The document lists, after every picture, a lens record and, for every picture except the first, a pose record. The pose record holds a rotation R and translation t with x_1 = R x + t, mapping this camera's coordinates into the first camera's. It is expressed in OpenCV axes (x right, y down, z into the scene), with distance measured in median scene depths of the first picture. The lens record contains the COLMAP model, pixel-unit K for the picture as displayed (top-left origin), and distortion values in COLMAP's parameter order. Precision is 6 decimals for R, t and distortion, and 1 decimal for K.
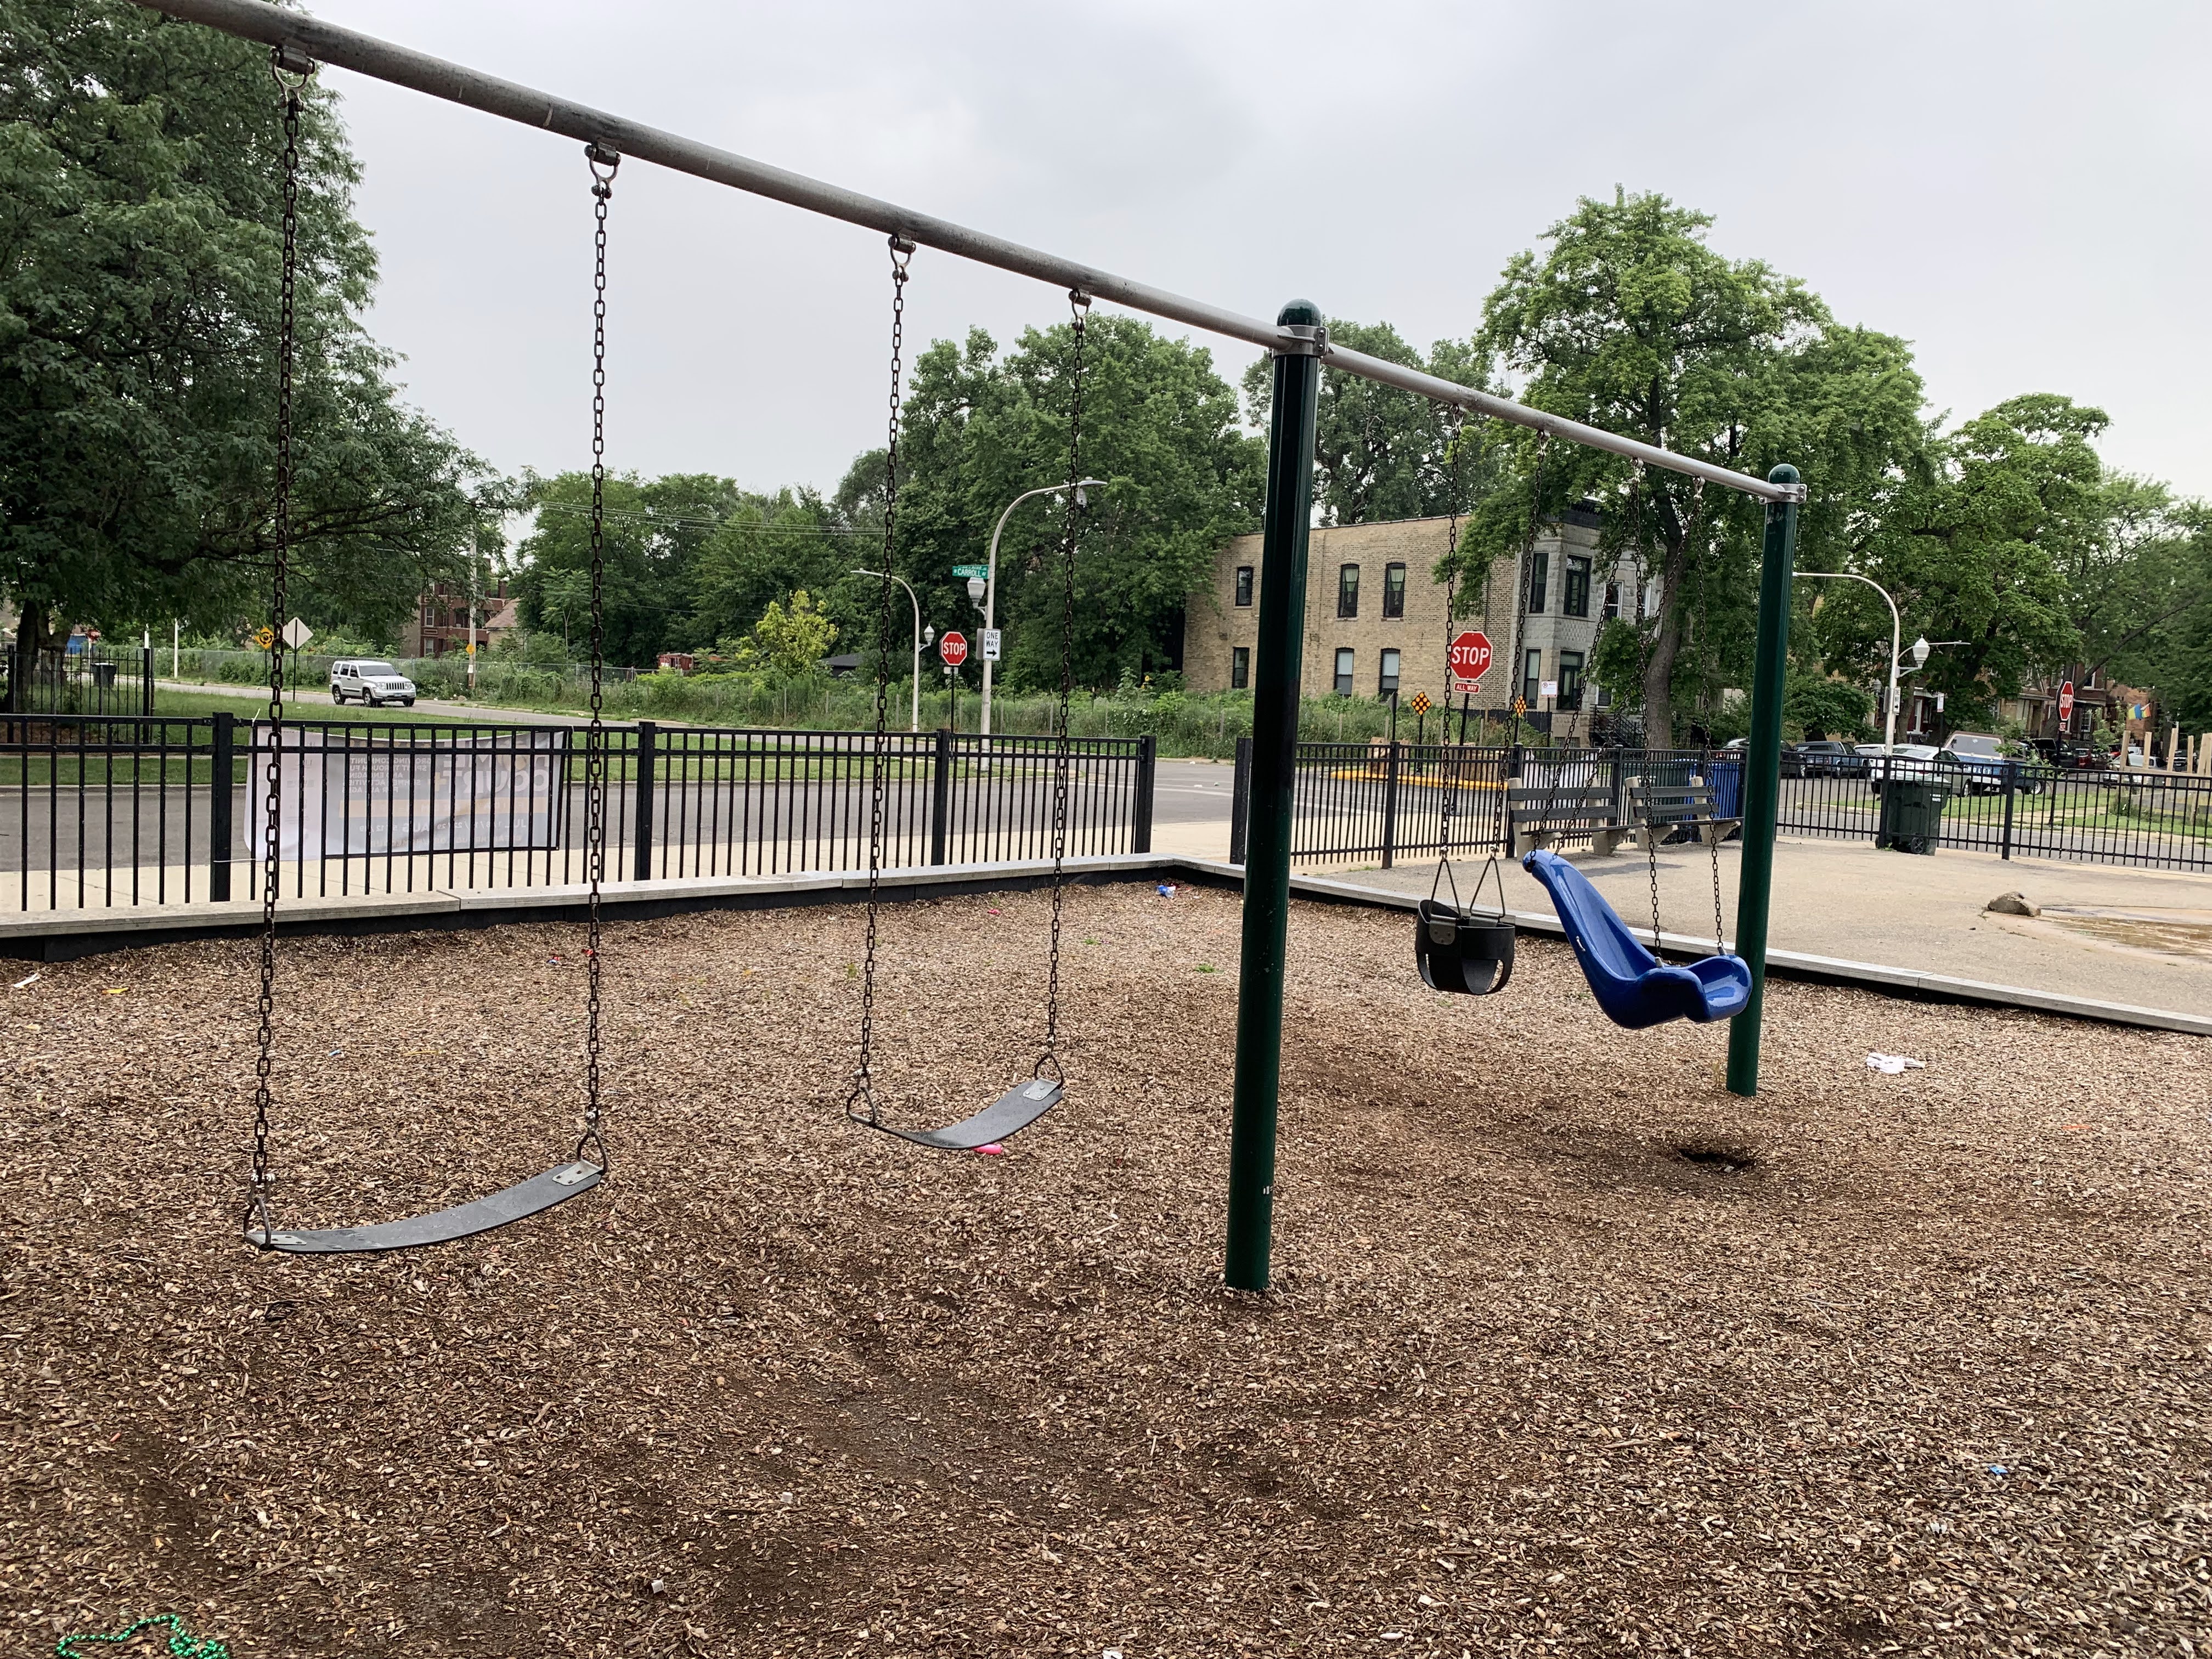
lens RADIAL K [[1728.8, 0, 1106.0], [0, 1728.8, 829.5], [0, 0, 1]] dist [0.009173, 0.003911]
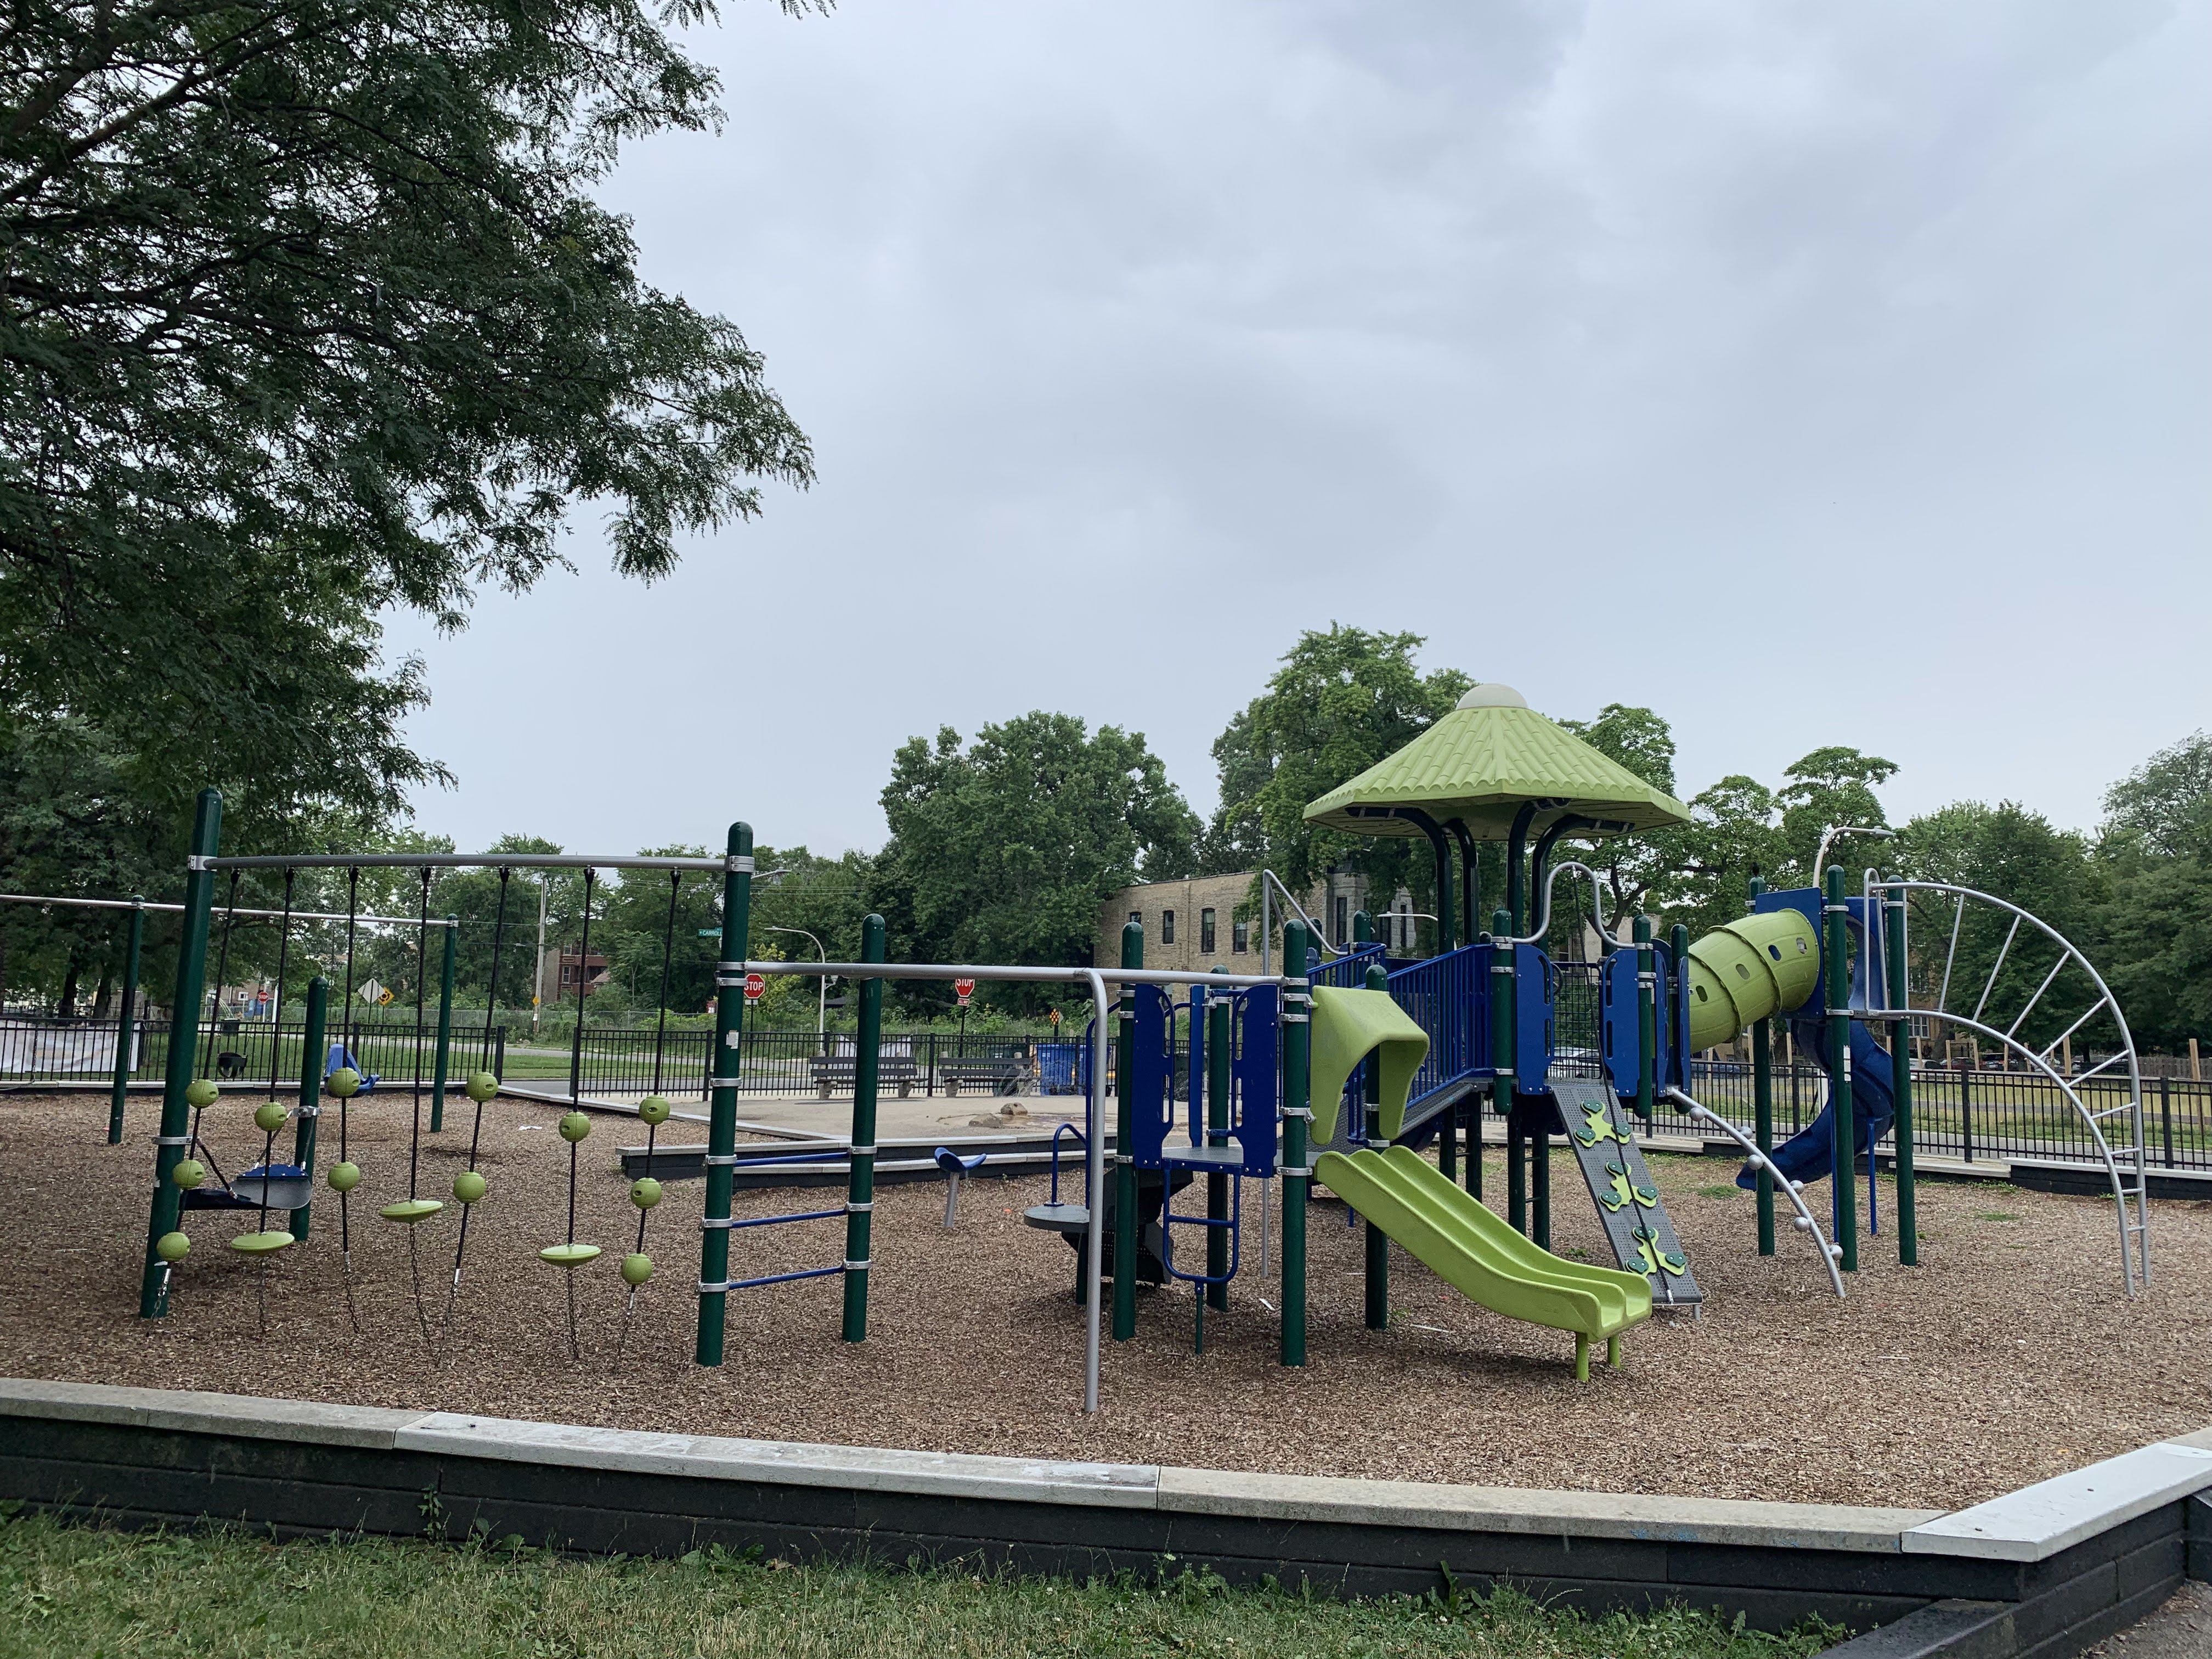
lens RADIAL K [[1698.8, 0, 1106.0], [0, 1698.8, 829.5], [0, 0, 1]] dist [-0.002361, 0.000041]
pose [[0.994201, -0.033286, -0.102258, 0.171157], [0.012791, 0.980742, -0.194886, 0.021587], [0.106776, 0.192448, 0.975481, -0.165242]]
